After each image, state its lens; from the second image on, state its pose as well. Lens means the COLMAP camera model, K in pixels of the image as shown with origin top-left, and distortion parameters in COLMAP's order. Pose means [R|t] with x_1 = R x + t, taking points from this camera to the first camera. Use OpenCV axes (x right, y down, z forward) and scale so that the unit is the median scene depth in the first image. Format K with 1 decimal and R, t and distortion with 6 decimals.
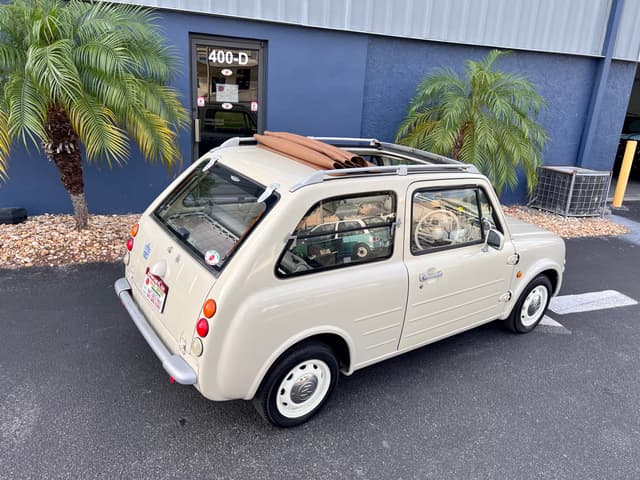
lens RADIAL K [[482.7, 0, 323.2], [0, 482.7, 244.0], [0, 0, 1]] dist [0.052637, -0.053650]
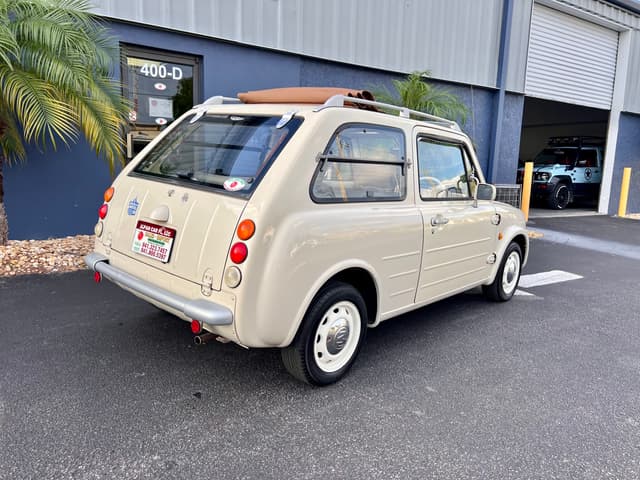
lens RADIAL K [[482.7, 0, 326.1], [0, 482.7, 243.8], [0, 0, 1]] dist [0.047101, -0.047912]
pose [[0.974050, -0.061631, 0.217781, -0.135233], [0.091966, 0.986971, -0.132024, 0.135937], [-0.206807, 0.148626, 0.967027, 0.066910]]
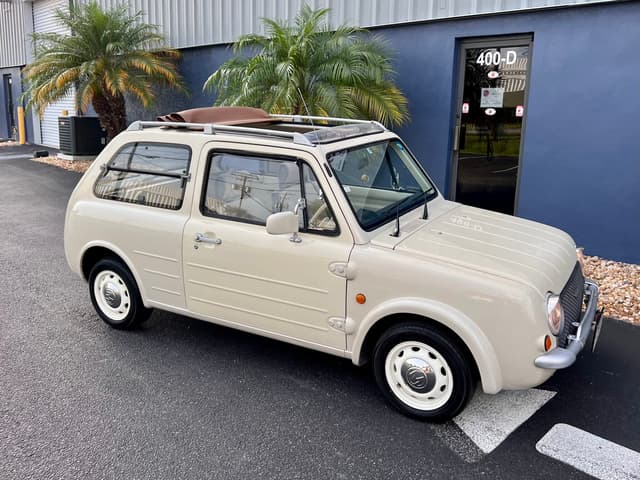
lens RADIAL K [[569.8, 0, 335.1], [0, 569.8, 219.5], [0, 0, 1]] dist [0.046345, -0.044586]
pose [[0.413684, 0.121601, -0.902263, 0.828406], [-0.274735, 0.961513, 0.003621, -0.027958], [0.867978, 0.246386, 0.431171, 0.452351]]
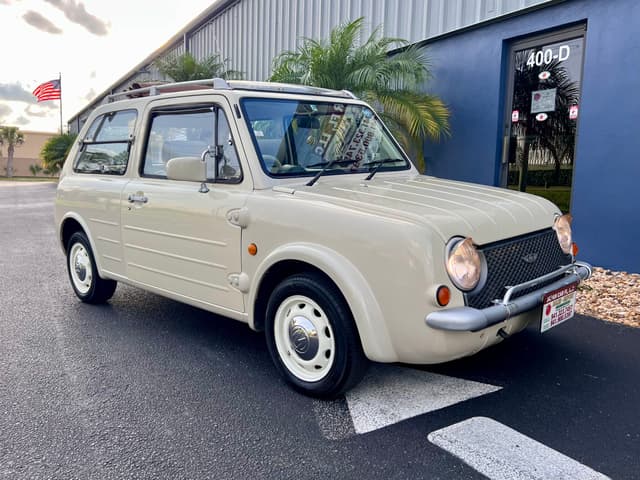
lens RADIAL K [[551.5, 0, 307.1], [0, 551.5, 240.0], [0, 0, 1]] dist [0.026642, -0.015329]
pose [[0.150242, 0.053309, -0.987211, 0.812130], [-0.310839, 0.950454, 0.004018, 0.022220], [0.938513, 0.306260, 0.159369, 0.721542]]
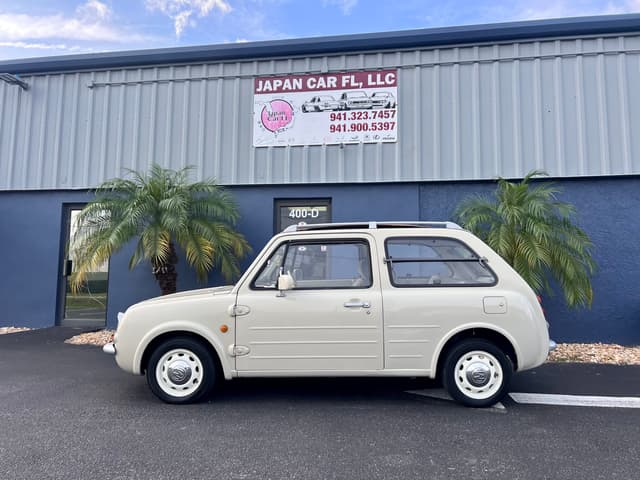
lens RADIAL K [[482.7, 0, 319.0], [0, 482.7, 244.1], [0, 0, 1]] dist [0.052637, -0.053650]
pose [[0.872931, -0.101678, -0.477131, 0.558841], [-0.105922, 0.915204, -0.388822, 0.236436], [0.476207, 0.389954, 0.788139, 0.041774]]
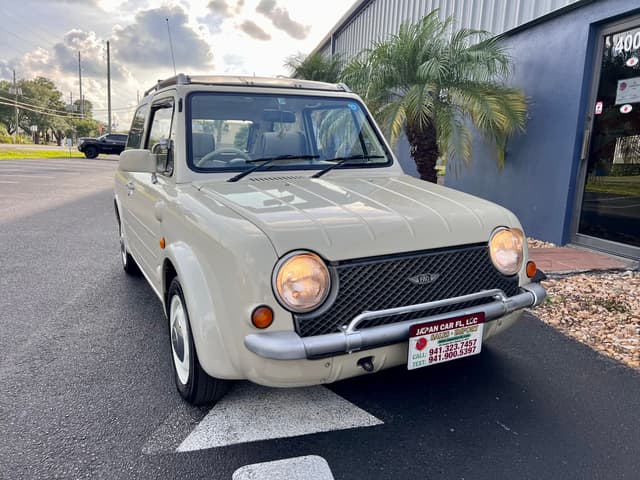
lens RADIAL K [[482.7, 0, 323.7], [0, 482.7, 234.6], [0, 0, 1]] dist [0.052637, -0.053650]
pose [[-0.138377, 0.087192, -0.986534, 0.729205], [-0.353918, 0.925988, 0.131483, -0.070997], [0.924983, 0.367346, -0.097277, 0.936296]]
